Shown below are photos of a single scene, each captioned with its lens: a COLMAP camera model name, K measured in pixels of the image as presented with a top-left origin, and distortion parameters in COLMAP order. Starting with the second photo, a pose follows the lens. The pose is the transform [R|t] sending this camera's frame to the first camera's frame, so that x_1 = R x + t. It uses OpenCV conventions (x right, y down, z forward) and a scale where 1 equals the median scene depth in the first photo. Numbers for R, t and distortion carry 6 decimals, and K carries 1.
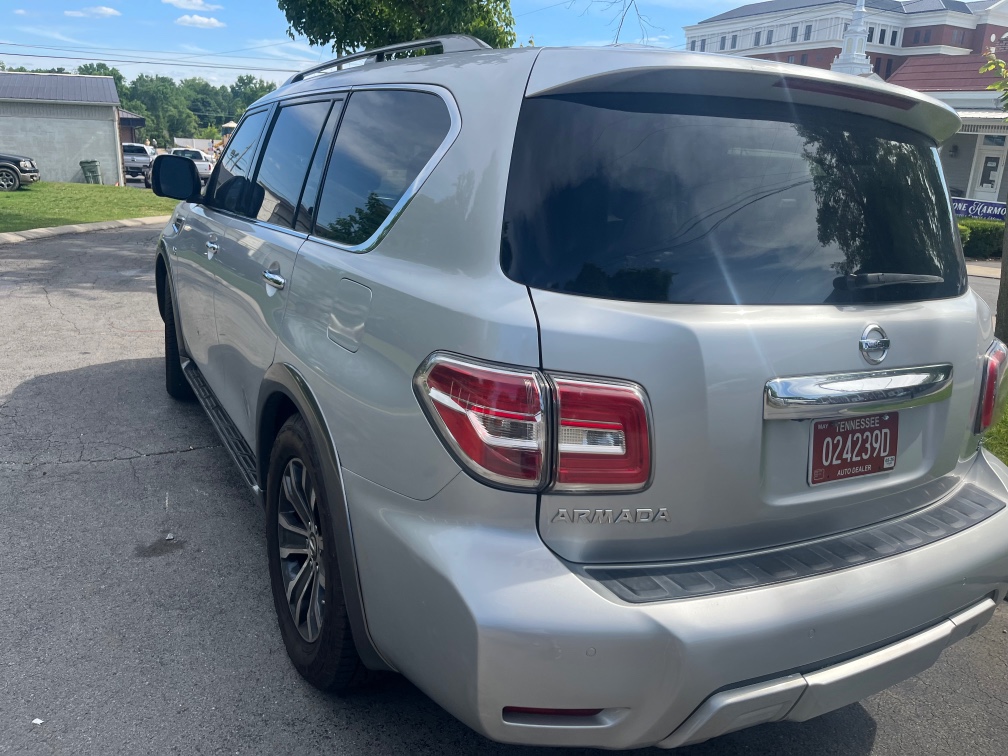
lens RADIAL K [[757.4, 0, 509.4], [0, 757.4, 376.1], [0, 0, 1]] dist [0.055150, -0.088991]
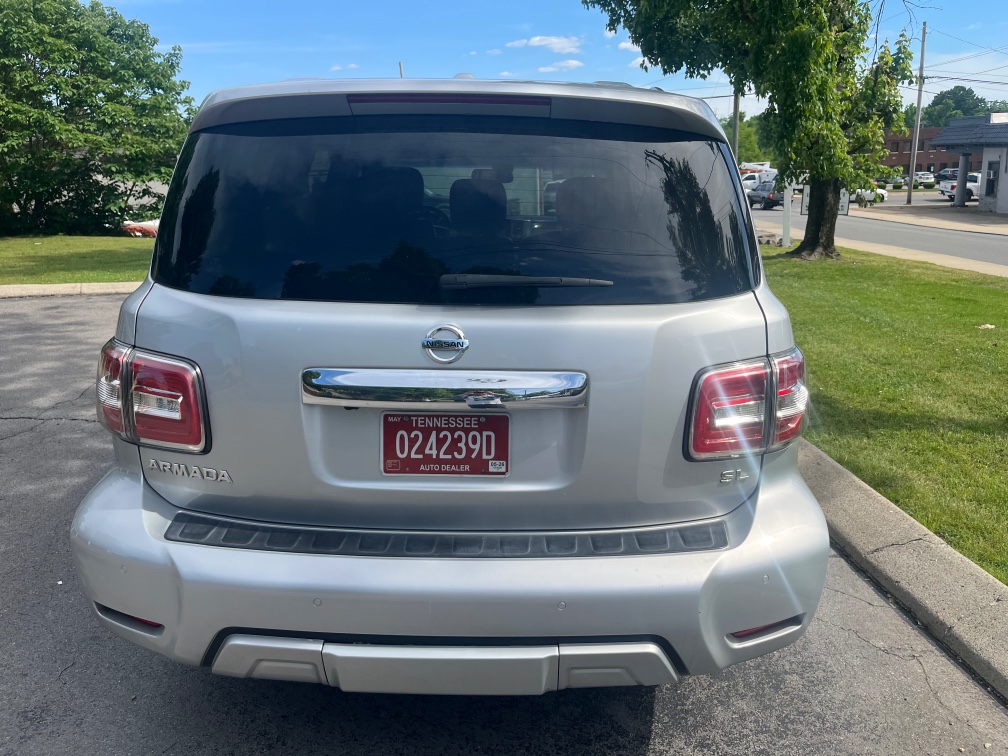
lens RADIAL K [[757.4, 0, 509.4], [0, 757.4, 376.1], [0, 0, 1]] dist [0.055150, -0.088991]
pose [[0.860171, 0.057109, -0.506799, 1.032794], [-0.071809, 0.997373, -0.009489, 0.005113], [0.504926, 0.044555, 0.862012, 0.169481]]
